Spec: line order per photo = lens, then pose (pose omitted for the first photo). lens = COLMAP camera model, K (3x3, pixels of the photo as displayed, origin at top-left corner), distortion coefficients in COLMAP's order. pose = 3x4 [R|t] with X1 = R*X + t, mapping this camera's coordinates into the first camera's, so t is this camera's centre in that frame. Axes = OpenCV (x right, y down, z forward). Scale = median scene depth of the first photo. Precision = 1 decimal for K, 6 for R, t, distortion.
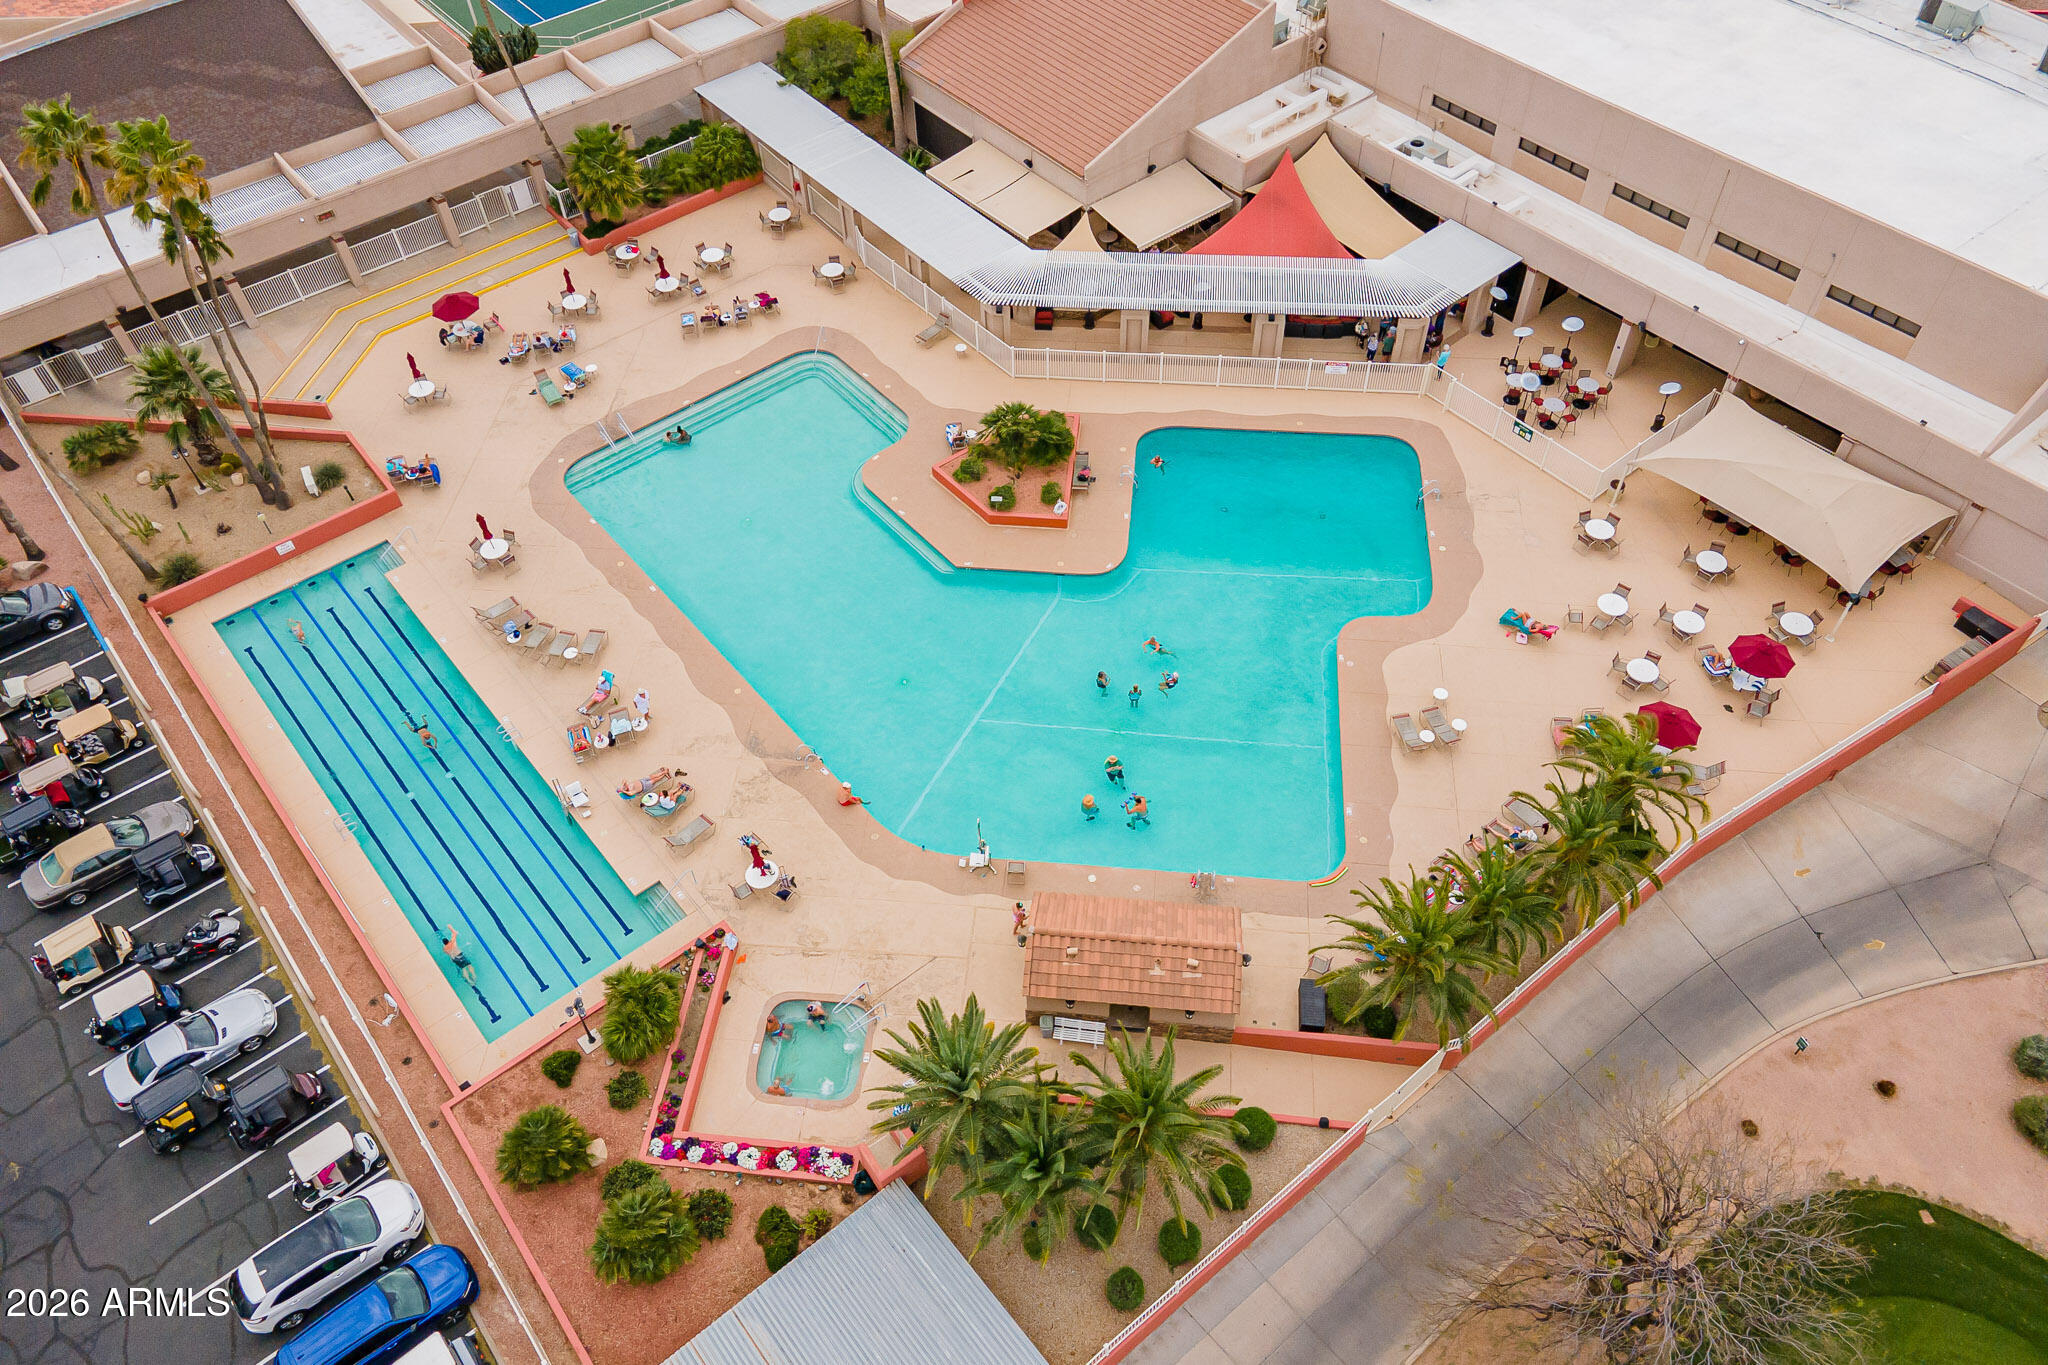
lens RADIAL K [[1488.9, 0, 1024.0], [0, 1488.9, 682.5], [0, 0, 1]] dist [0.023271, 0.059958]
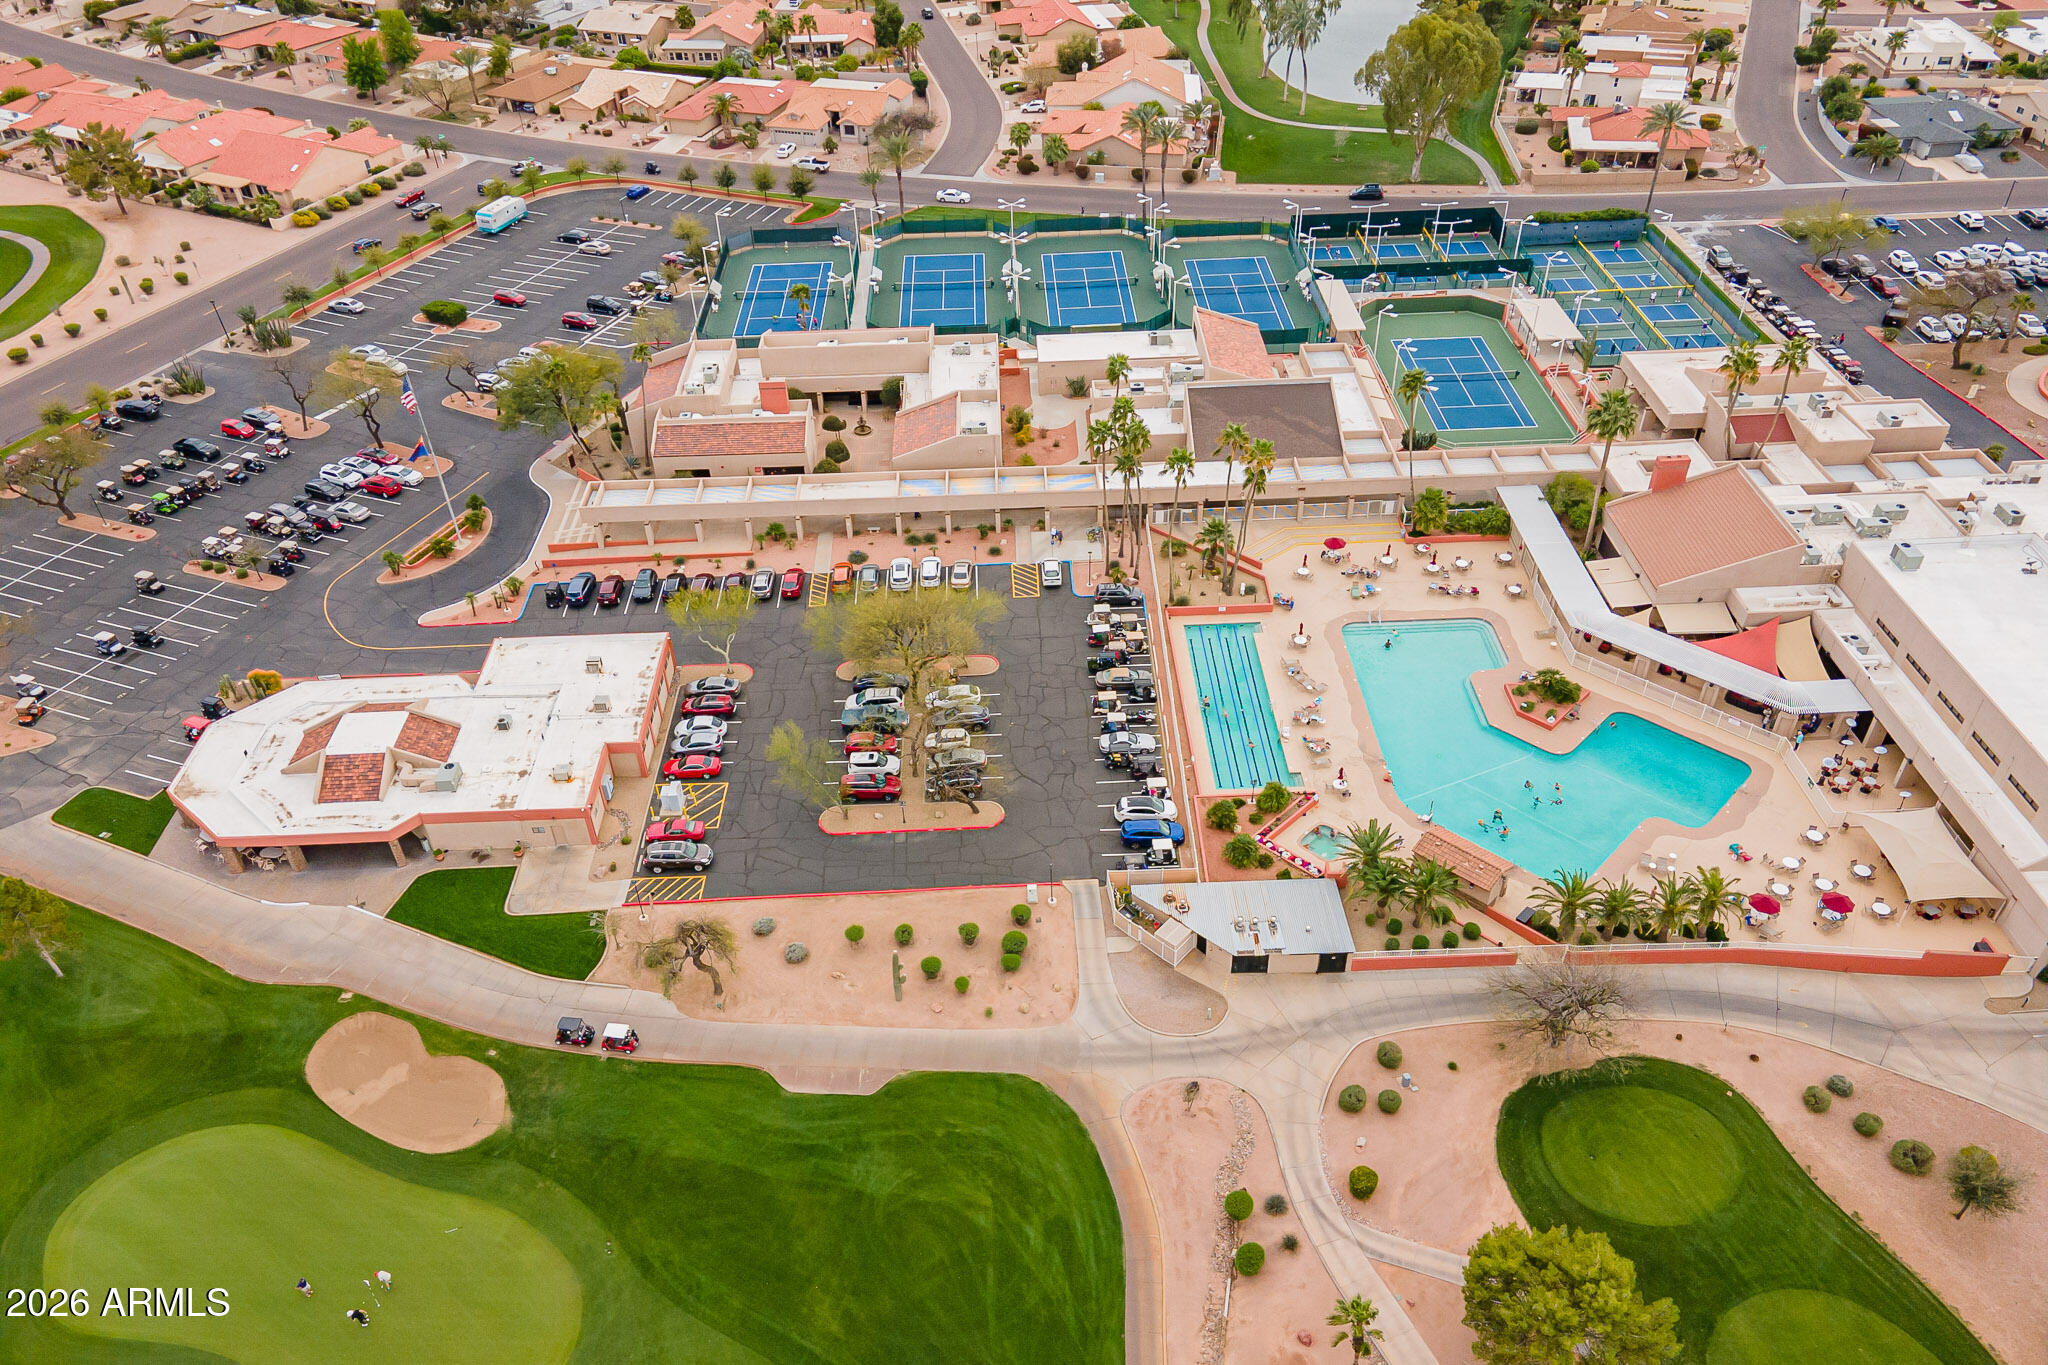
lens RADIAL K [[1479.8, 0, 1017.4], [0, 1479.8, 729.1], [0, 0, 1]] dist [0.047144, 0.012861]
pose [[0.785368, 0.389792, -0.480893, 0.419581], [-0.467217, 0.882870, -0.047415, 0.320496], [0.406084, 0.261920, 0.875496, -1.050715]]
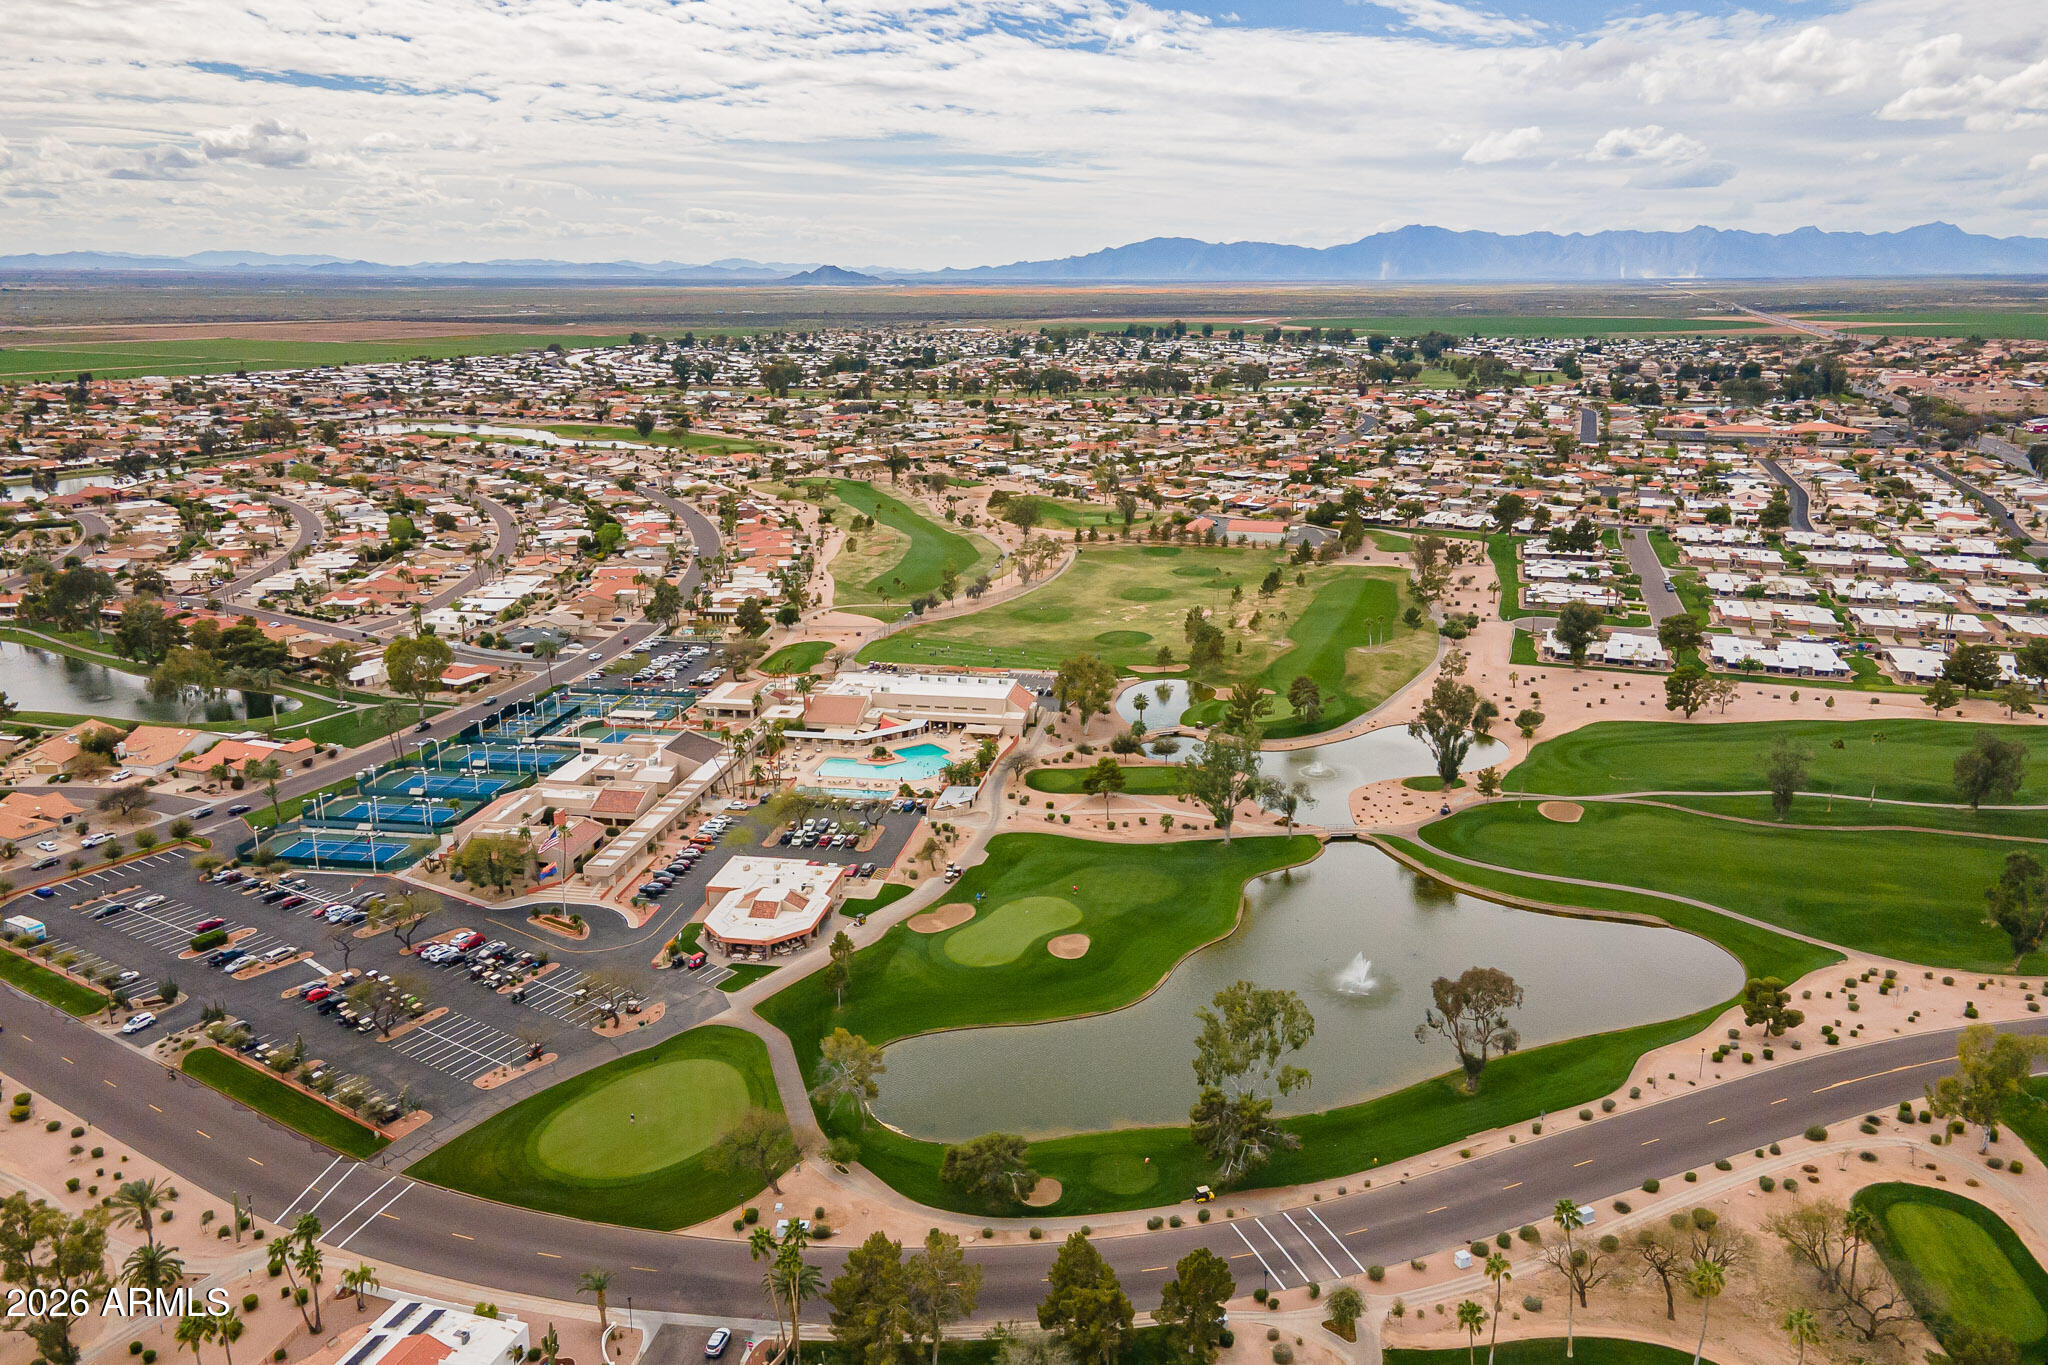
lens RADIAL K [[1479.8, 0, 1017.4], [0, 1479.8, 729.1], [0, 0, 1]] dist [0.047144, 0.012861]
pose [[0.763218, -0.171780, 0.622888, -3.217354], [0.482593, 0.792570, -0.372742, 2.204557], [-0.429653, 0.585085, 0.687803, -3.310001]]
